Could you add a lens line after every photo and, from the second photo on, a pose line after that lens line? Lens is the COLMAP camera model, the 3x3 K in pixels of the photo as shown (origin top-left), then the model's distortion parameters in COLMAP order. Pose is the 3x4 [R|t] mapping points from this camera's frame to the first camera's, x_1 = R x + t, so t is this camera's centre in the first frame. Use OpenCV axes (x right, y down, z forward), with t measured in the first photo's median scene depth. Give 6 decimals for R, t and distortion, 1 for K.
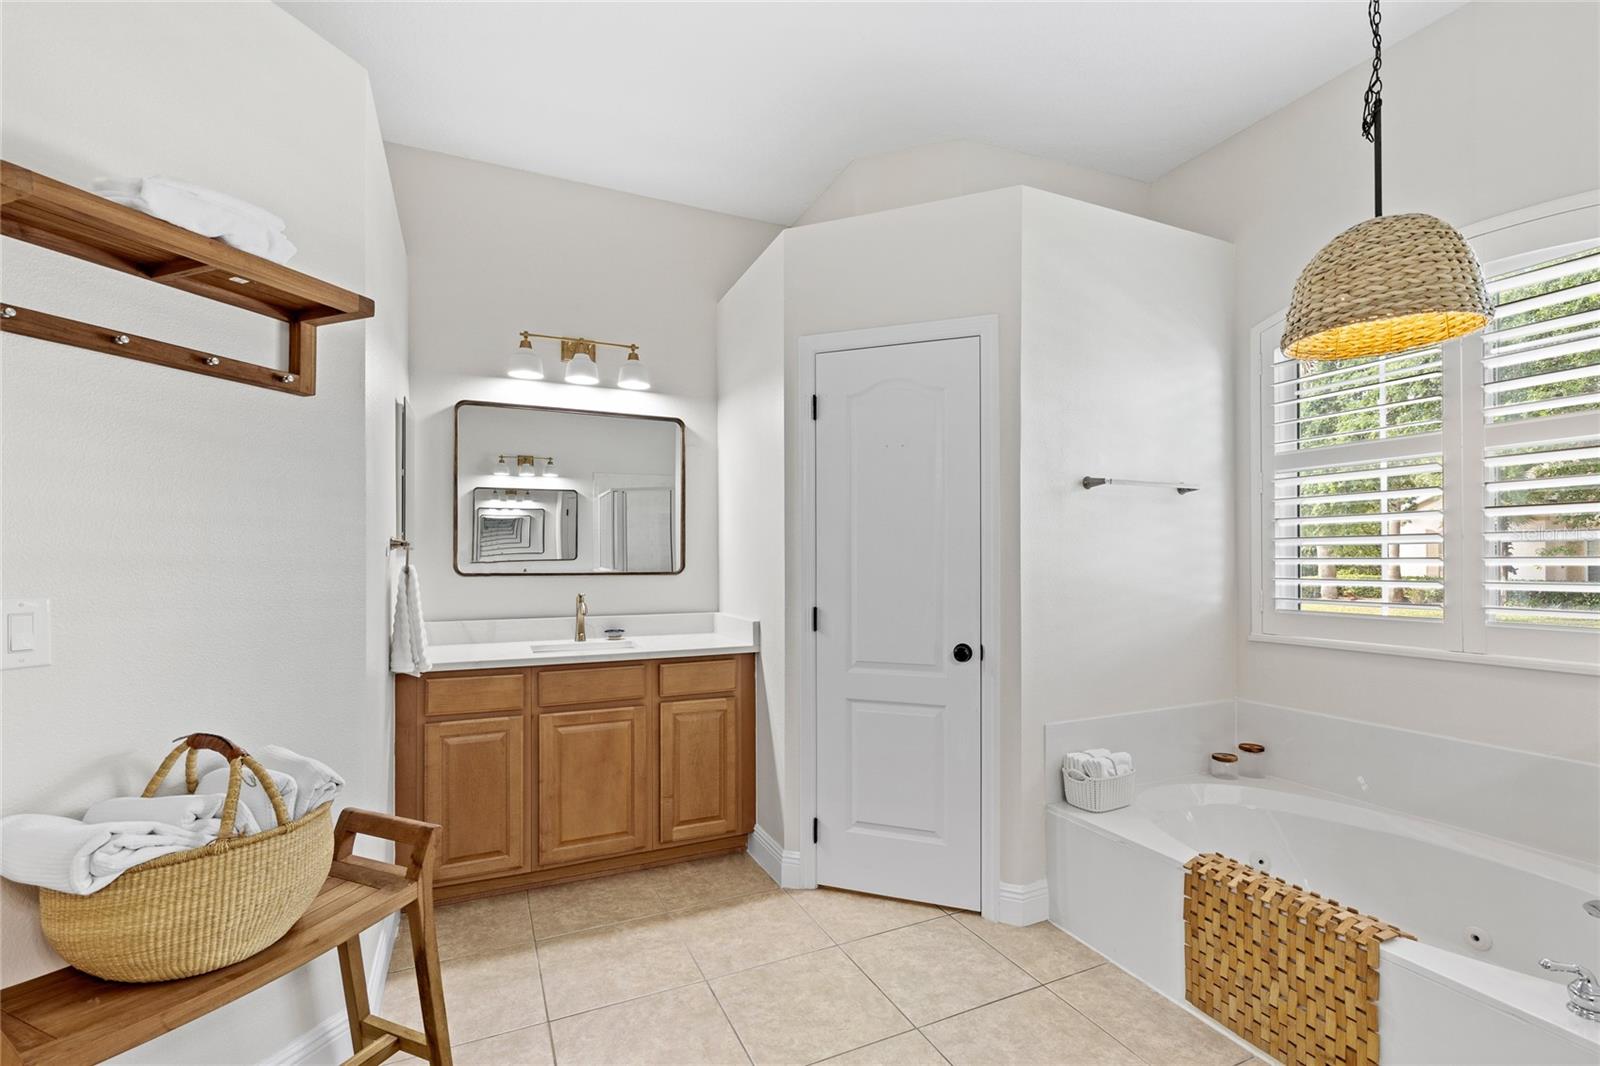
lens RADIAL K [[705.6, 0, 781.3], [0, 705.6, 561.0], [0, 0, 1]] dist [0.009495, 0.000120]
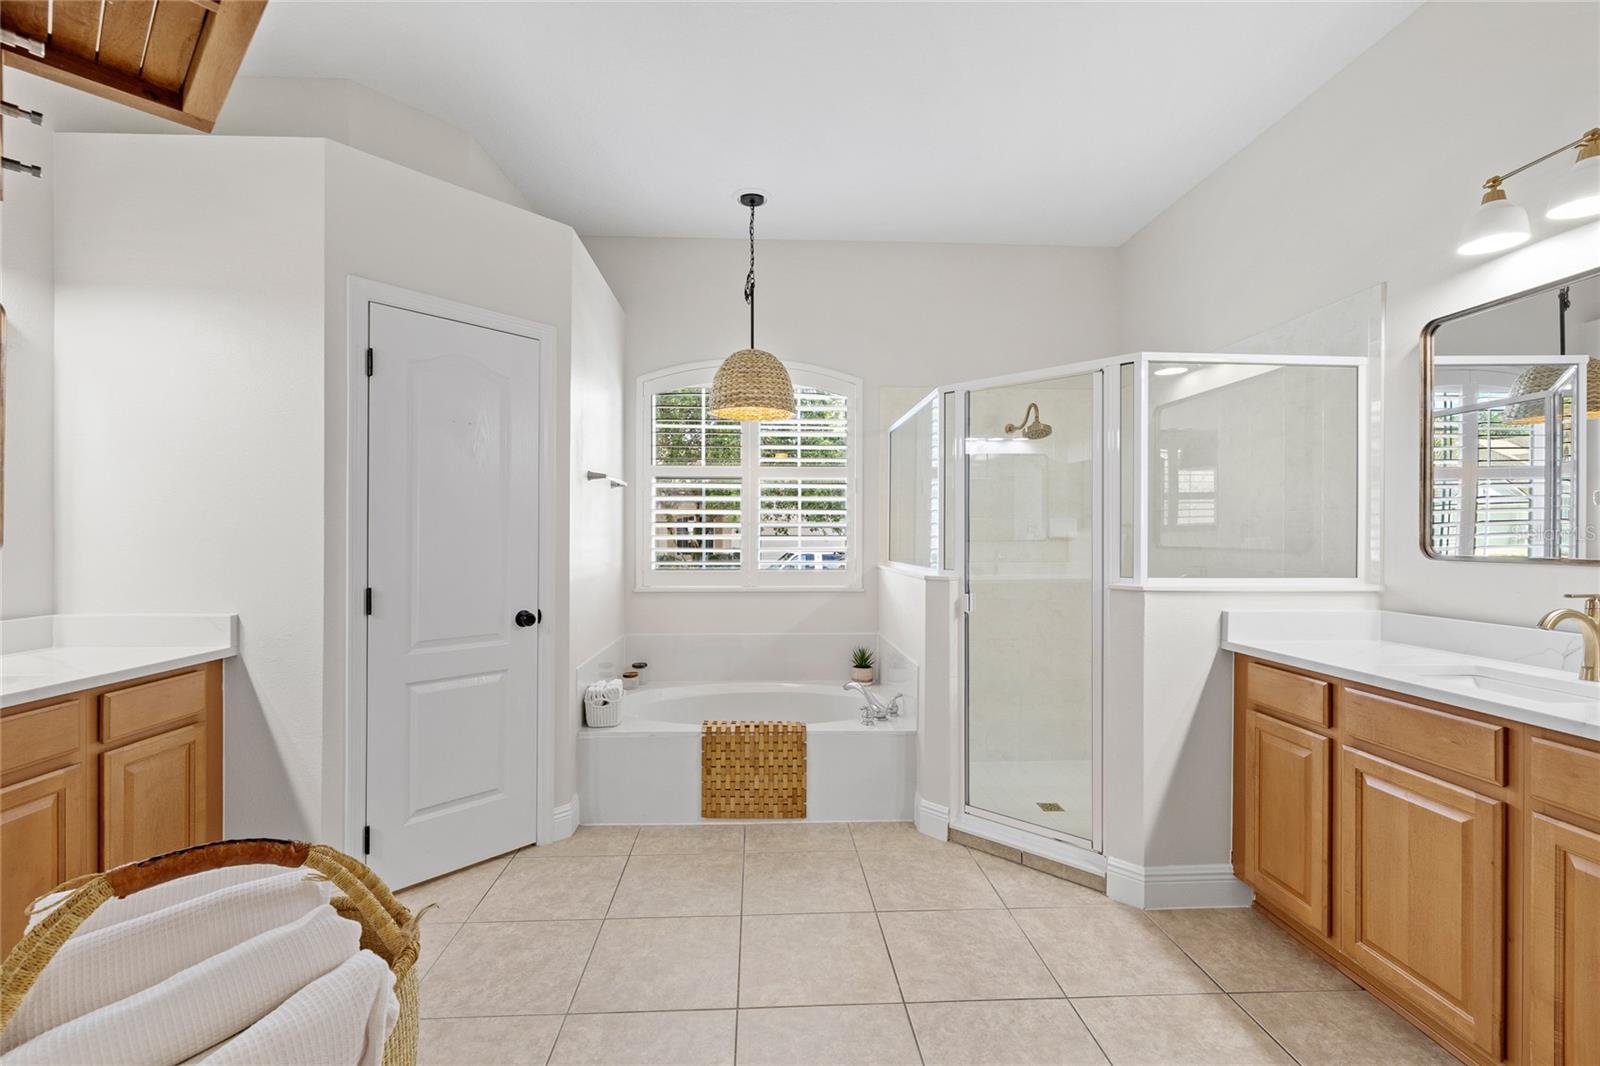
lens RADIAL K [[705.6, 0, 787.0], [0, 705.6, 540.1], [0, 0, 1]] dist [0.009495, 0.000120]
pose [[0.368469, -0.000781, 0.929640, -0.758649], [-0.000205, 1.000000, 0.000921, 0.005564], [-0.929640, -0.000530, 0.368469, 0.238571]]
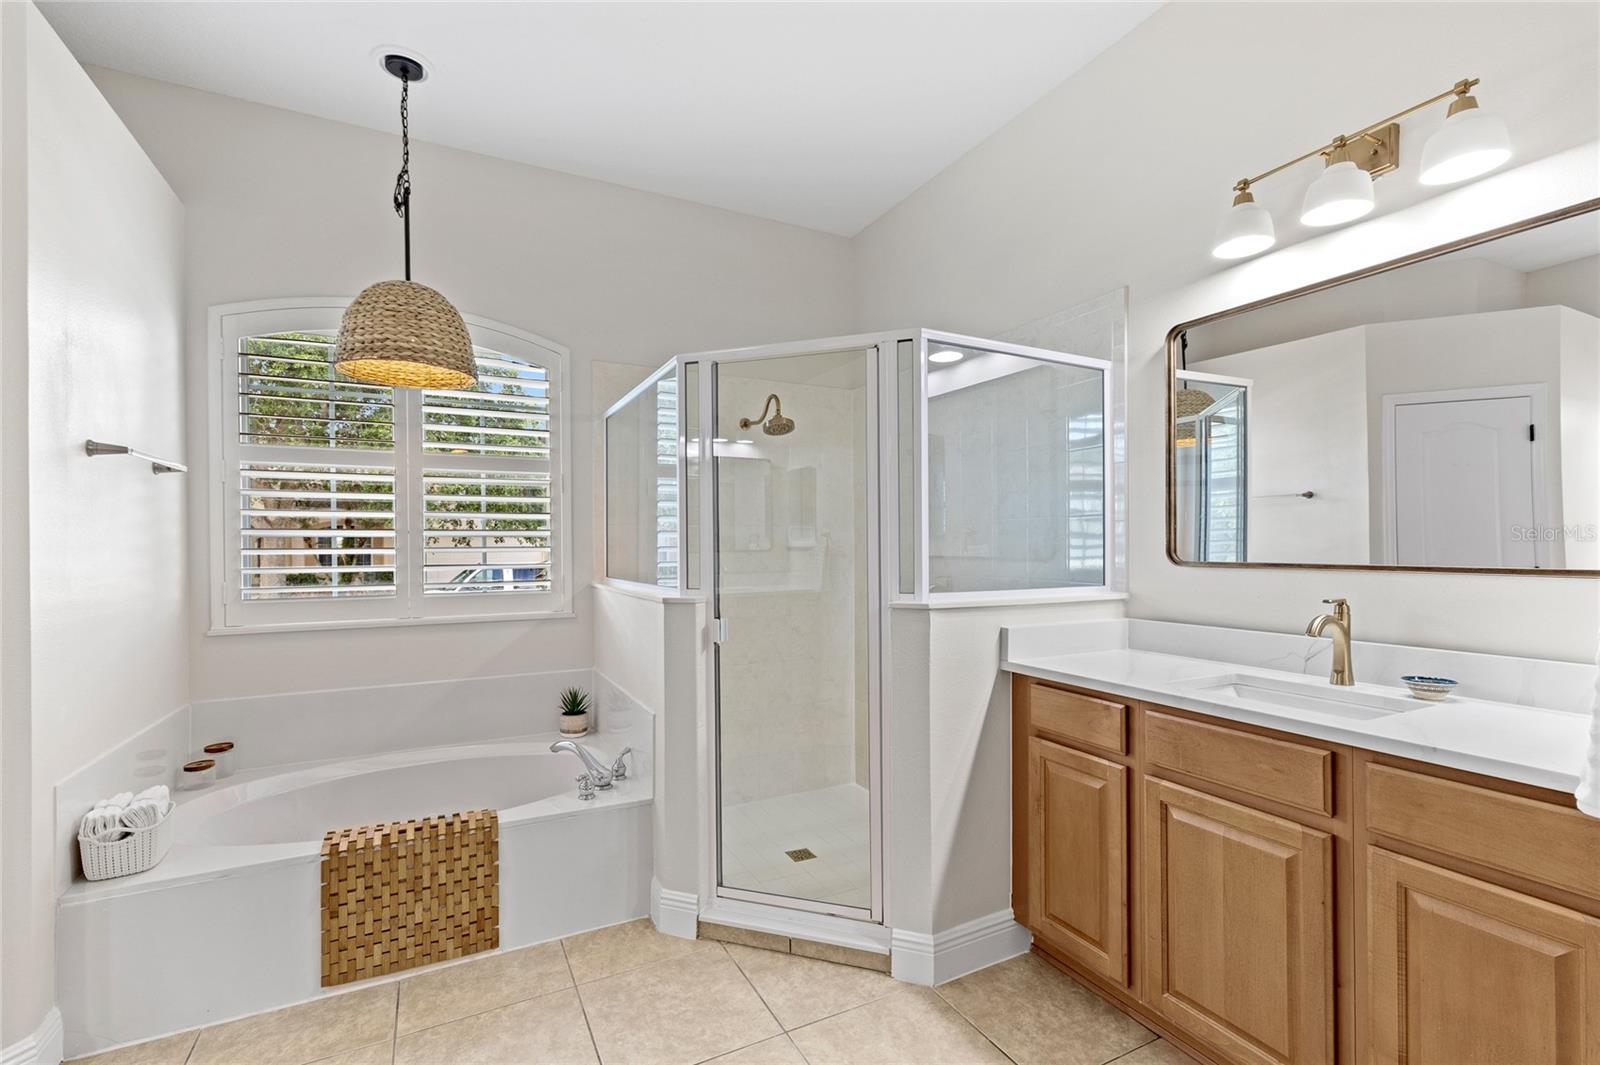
lens RADIAL K [[705.6, 0, 792.6], [0, 705.6, 549.7], [0, 0, 1]] dist [0.009495, 0.000120]
pose [[-0.051350, -0.001553, 0.998679, -0.439046], [0.009863, 0.999949, 0.002062, 0.003381], [-0.998632, 0.009956, -0.051332, 0.359313]]
